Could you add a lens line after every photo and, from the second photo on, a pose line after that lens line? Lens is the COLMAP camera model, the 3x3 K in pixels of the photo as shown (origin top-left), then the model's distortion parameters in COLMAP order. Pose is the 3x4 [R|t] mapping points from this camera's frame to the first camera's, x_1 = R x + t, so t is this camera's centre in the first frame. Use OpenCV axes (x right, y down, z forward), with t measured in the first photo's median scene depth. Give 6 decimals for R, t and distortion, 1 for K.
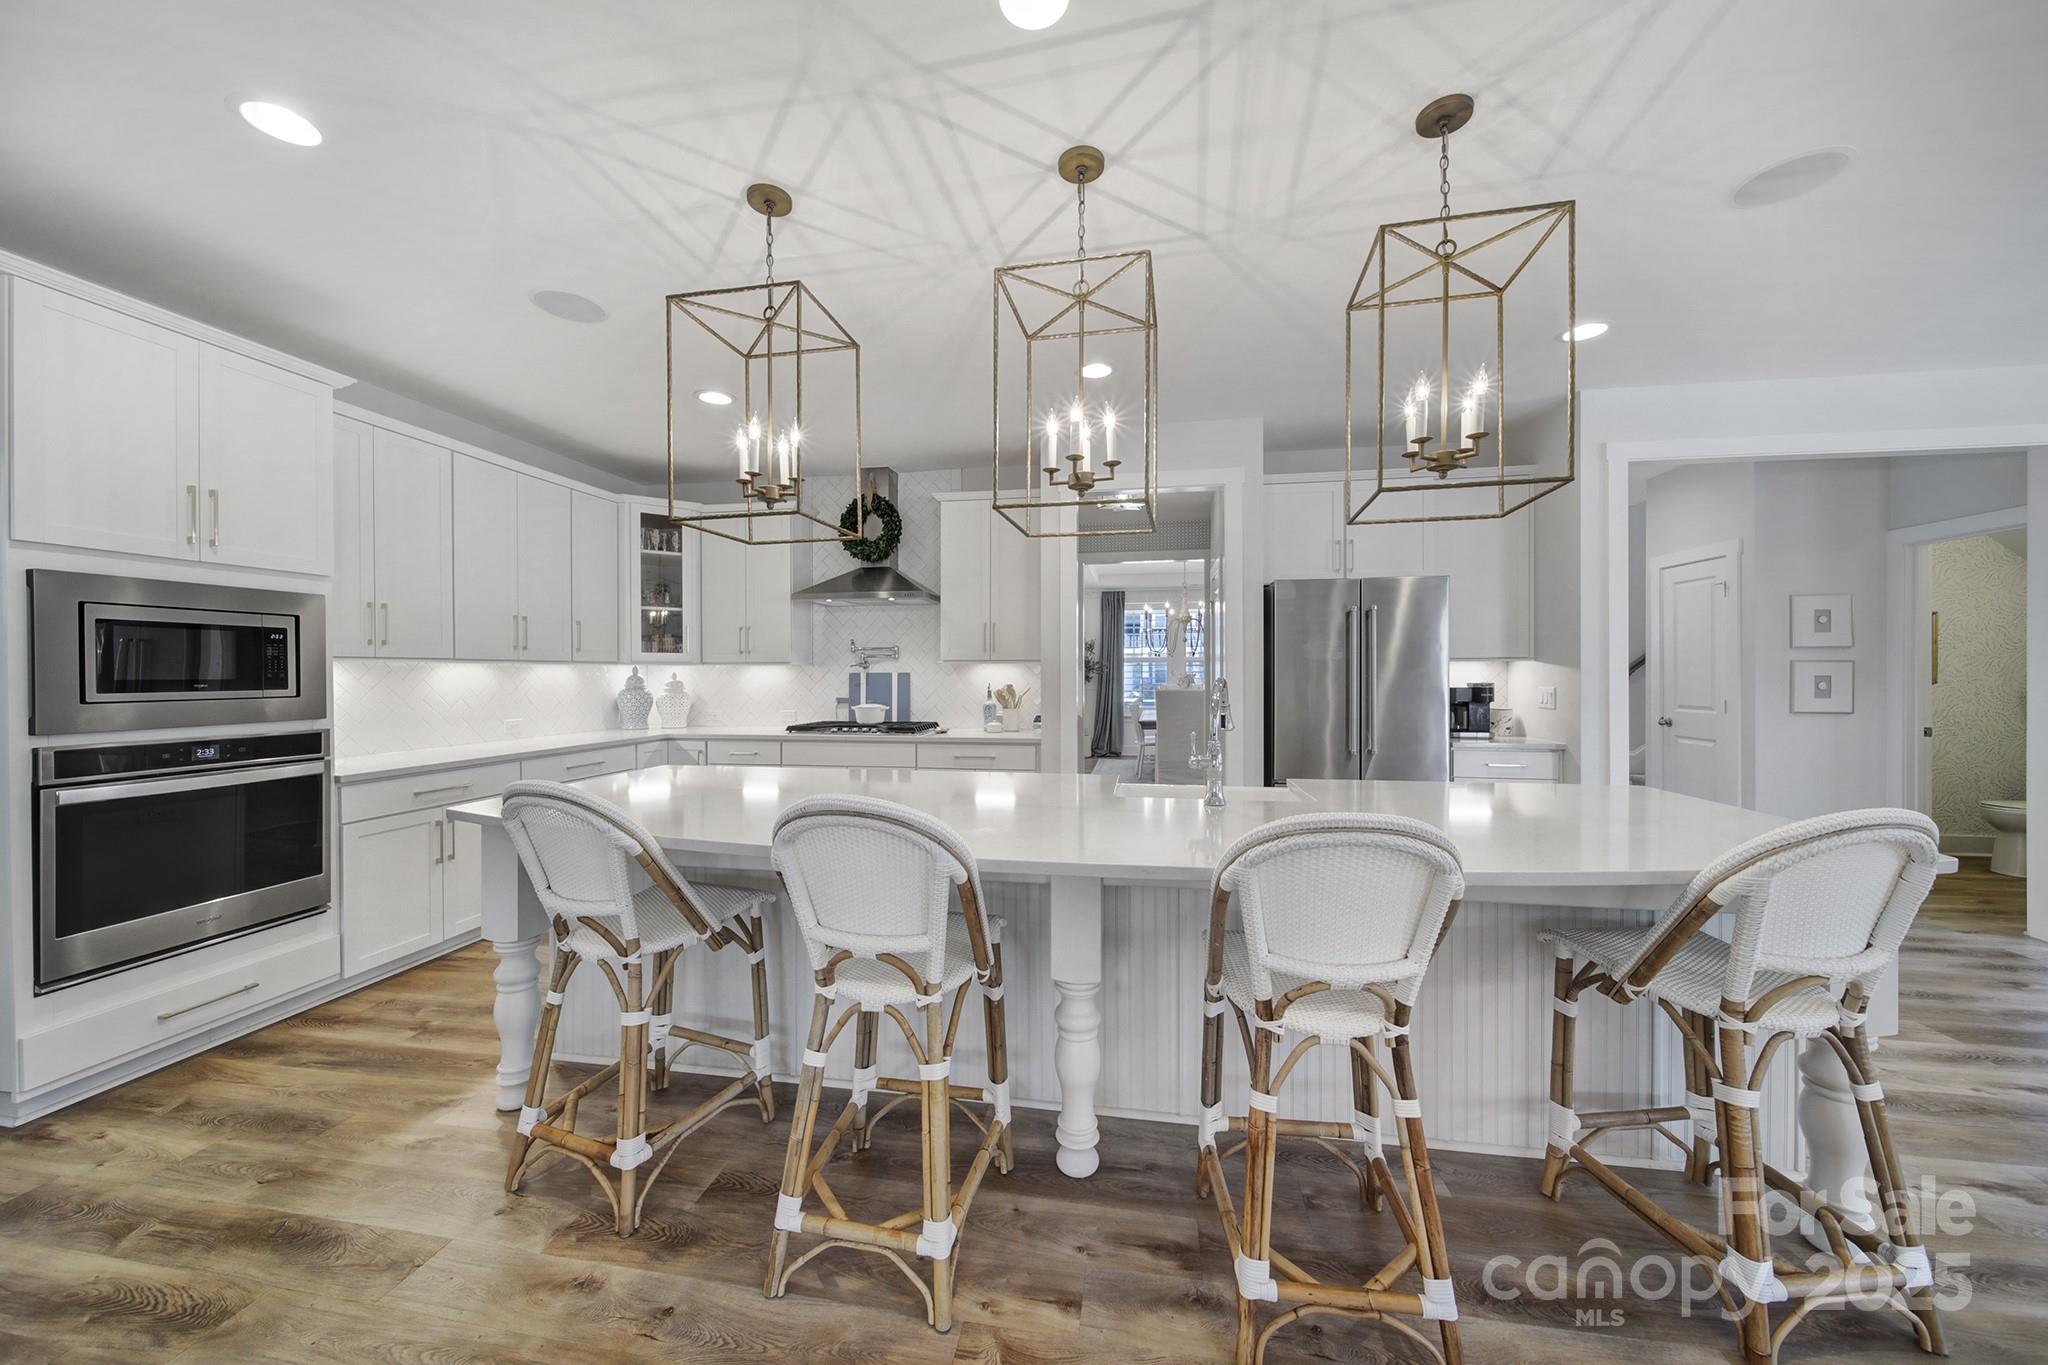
lens RADIAL K [[720.3, 0, 1023.5], [0, 720.3, 672.9], [0, 0, 1]] dist [-0.002931, -0.000390]
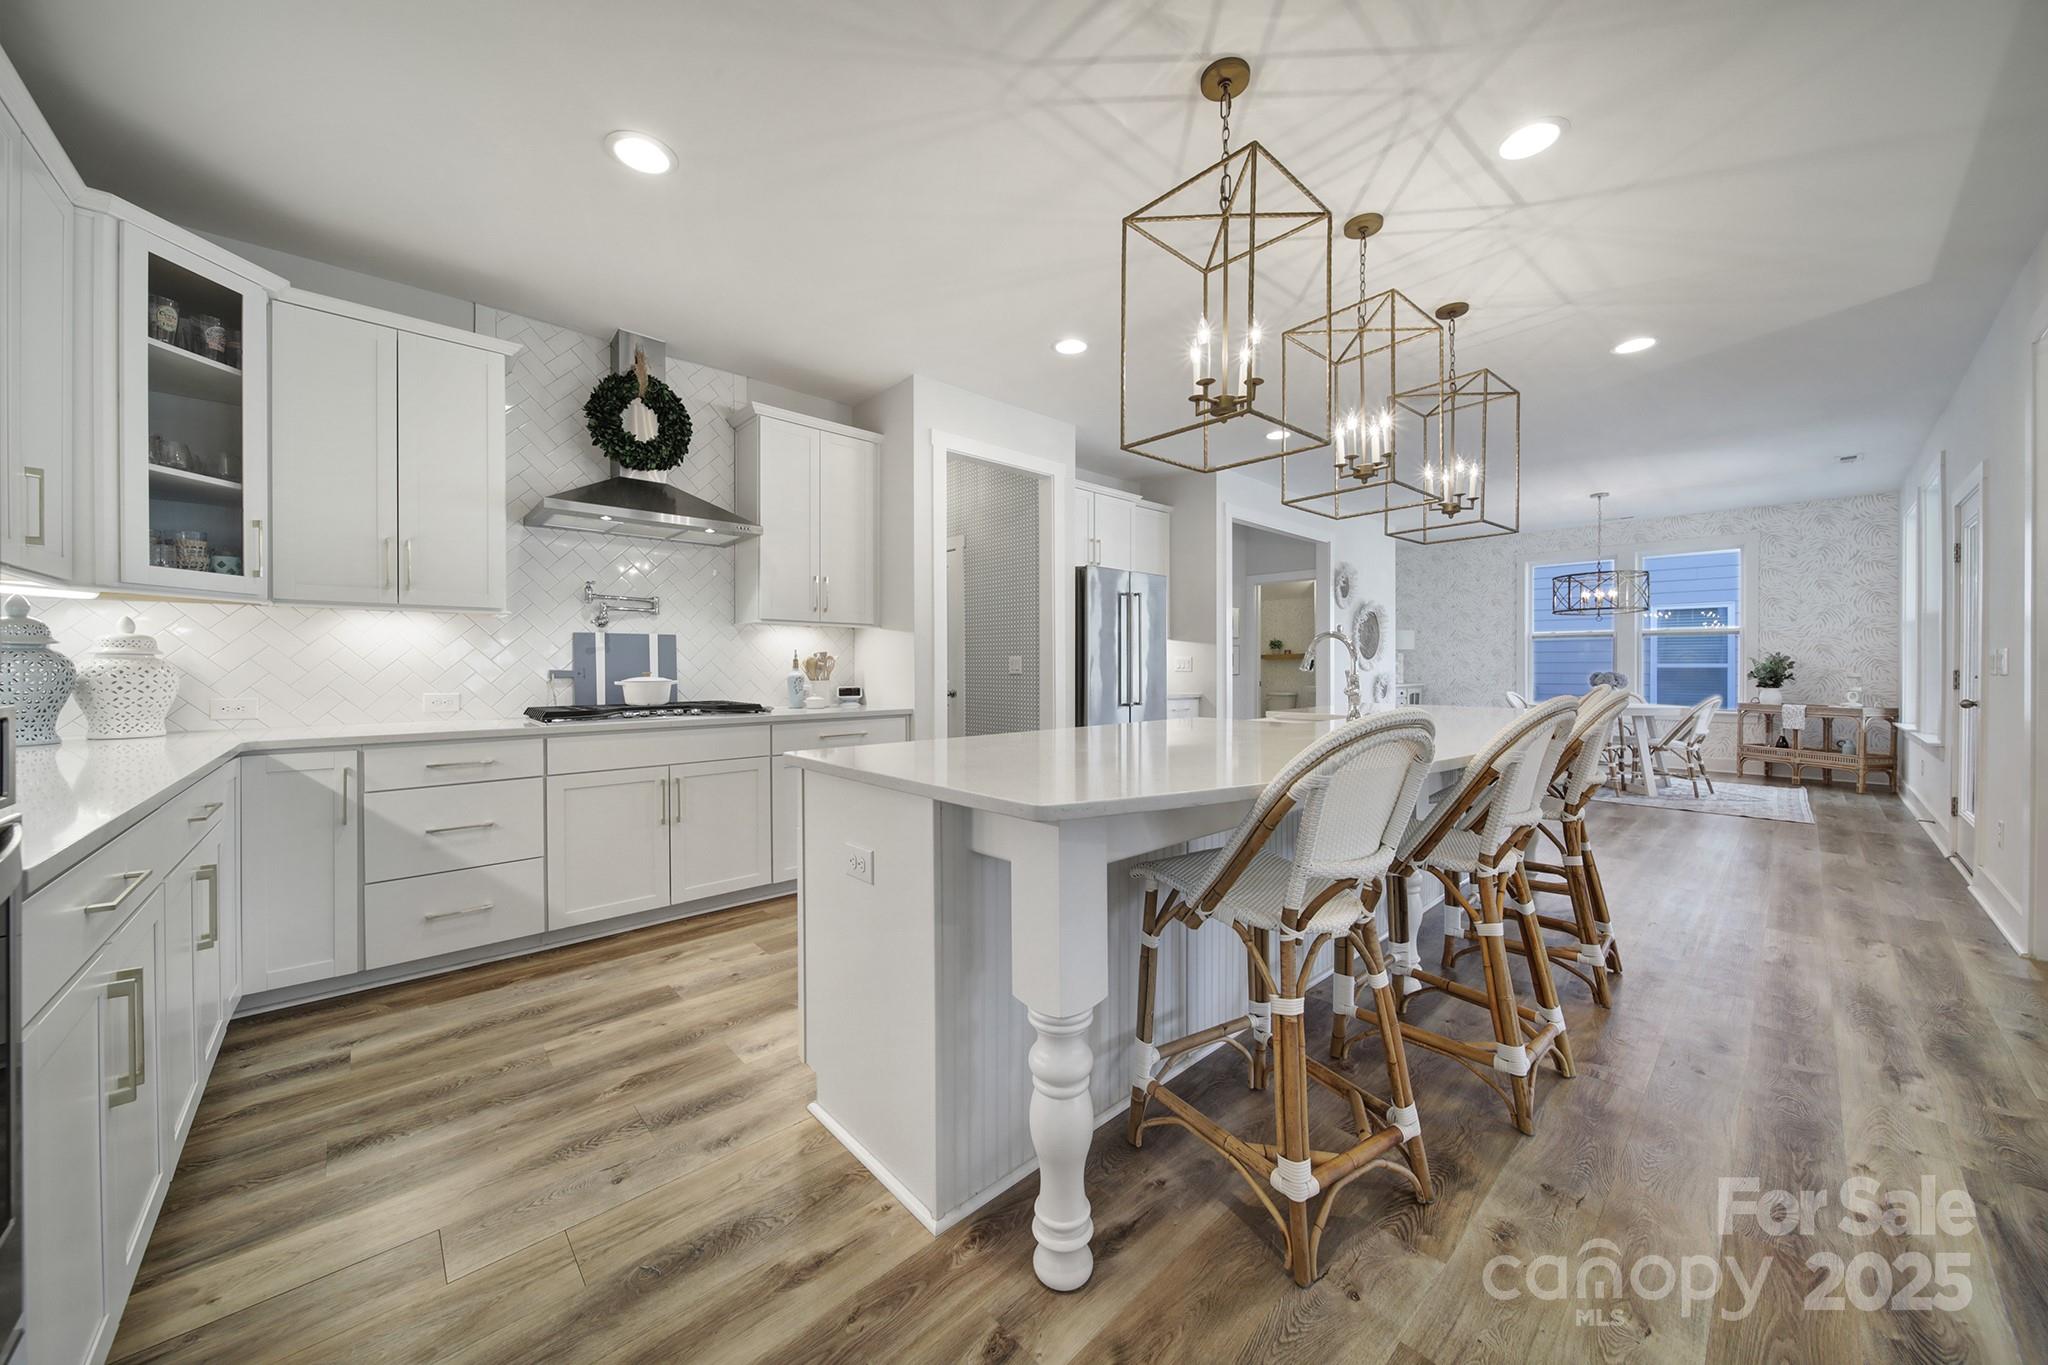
lens RADIAL K [[720.3, 0, 1023.5], [0, 720.3, 672.9], [0, 0, 1]] dist [-0.002931, -0.000390]
pose [[0.612316, -0.006702, 0.790585, -0.551257], [-0.007606, 0.999868, 0.014367, 0.026833], [-0.790576, -0.014810, 0.612184, 0.294364]]
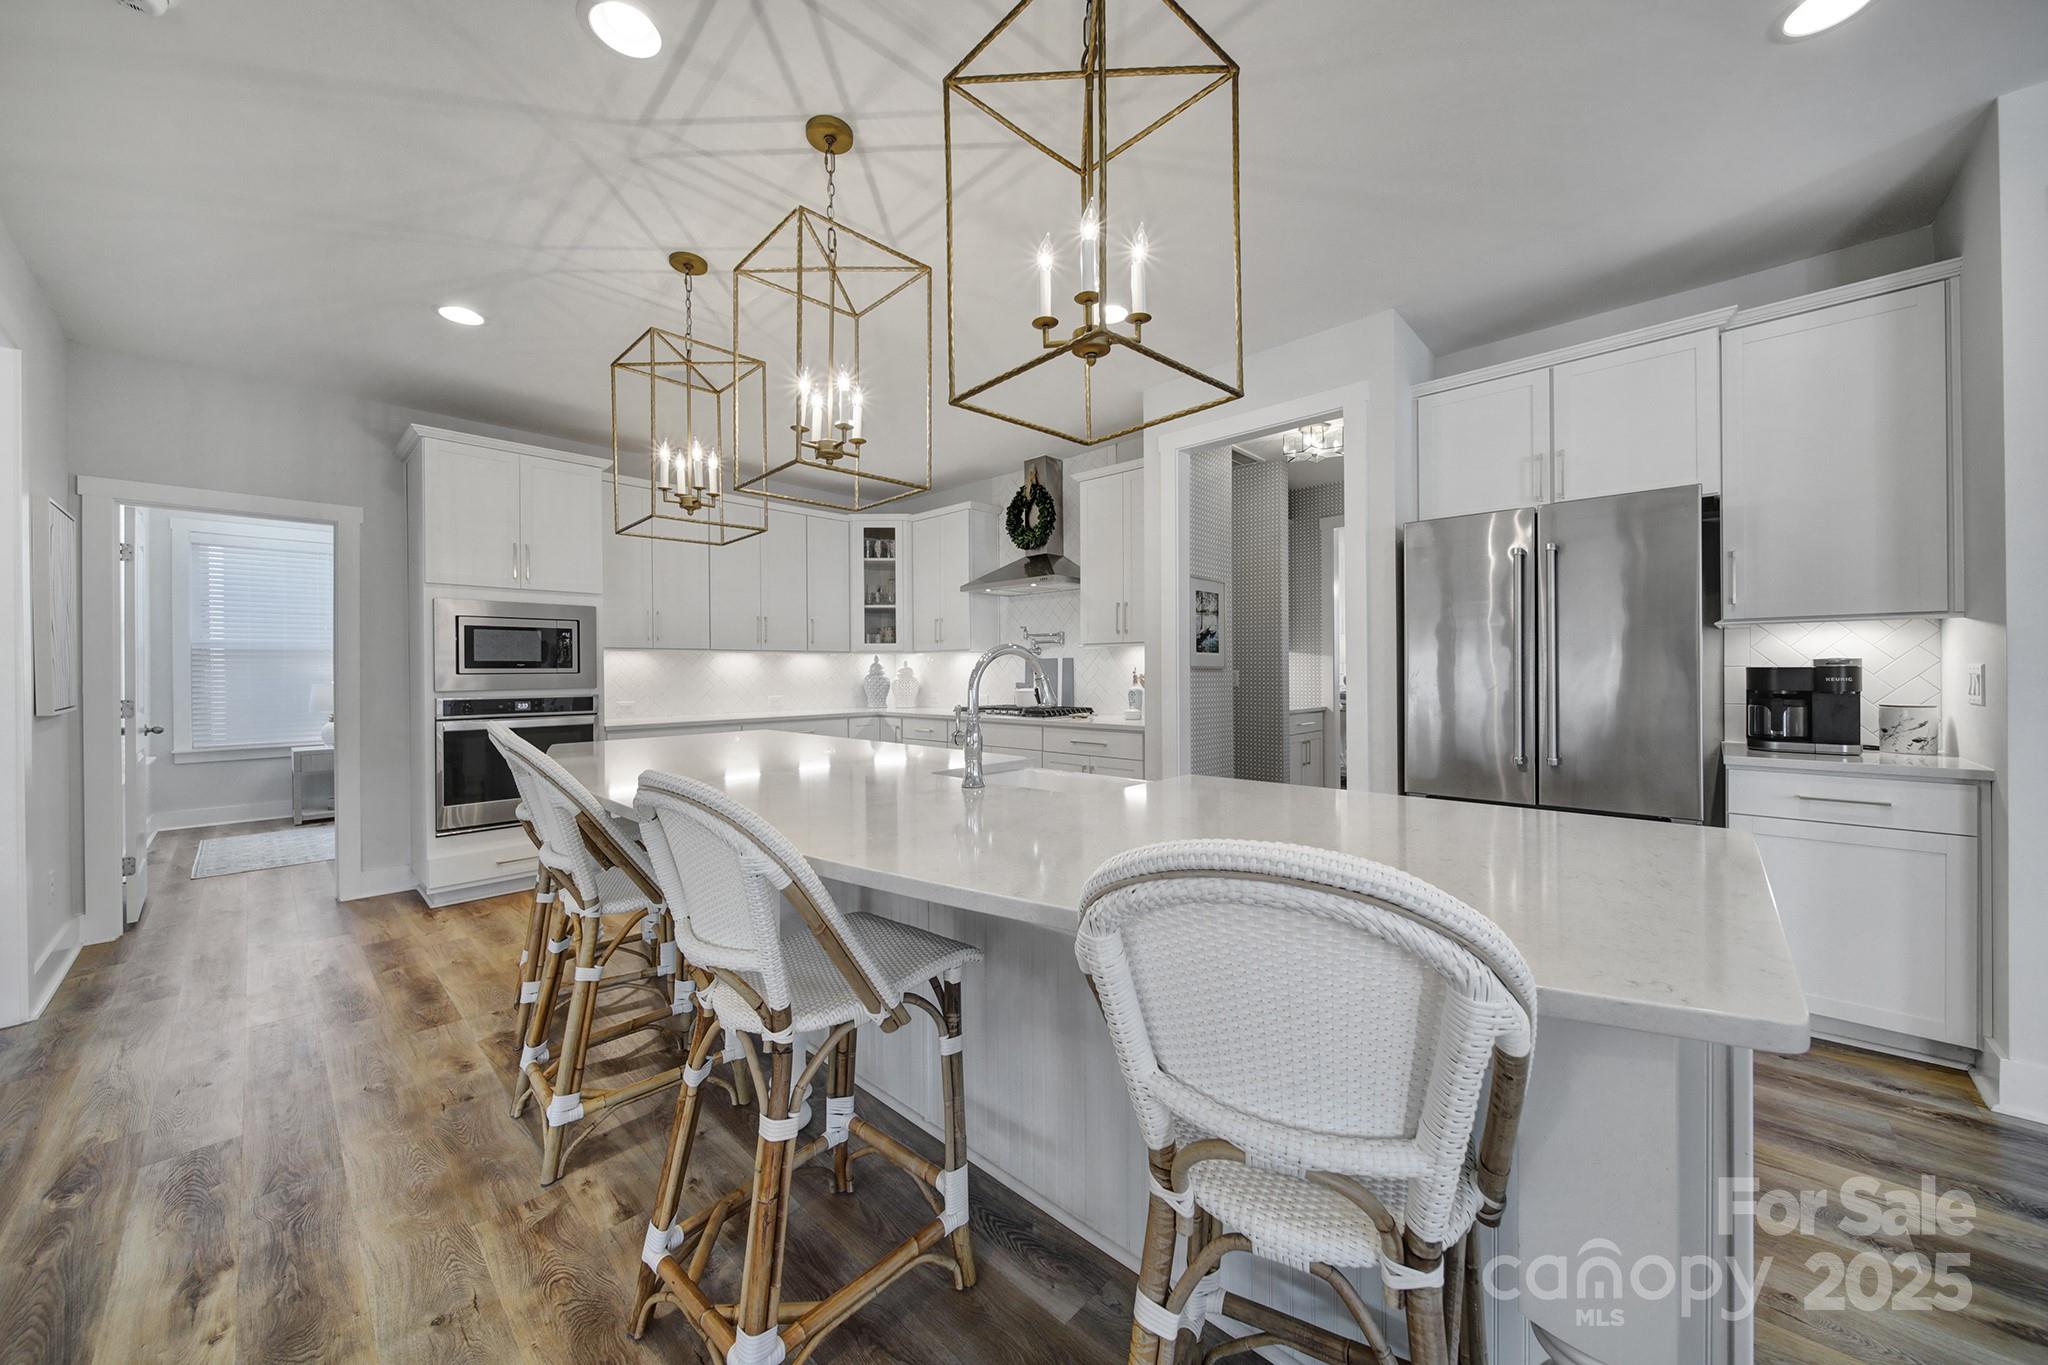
lens RADIAL K [[733.4, 0, 1021.2], [0, 733.4, 669.7], [0, 0, 1]] dist [0.000616, 0.000021]
pose [[0.828280, -0.003628, -0.560303, 0.372673], [0.004501, 0.999990, 0.000178, 0.016818], [0.560297, -0.002670, 0.828288, 0.129027]]
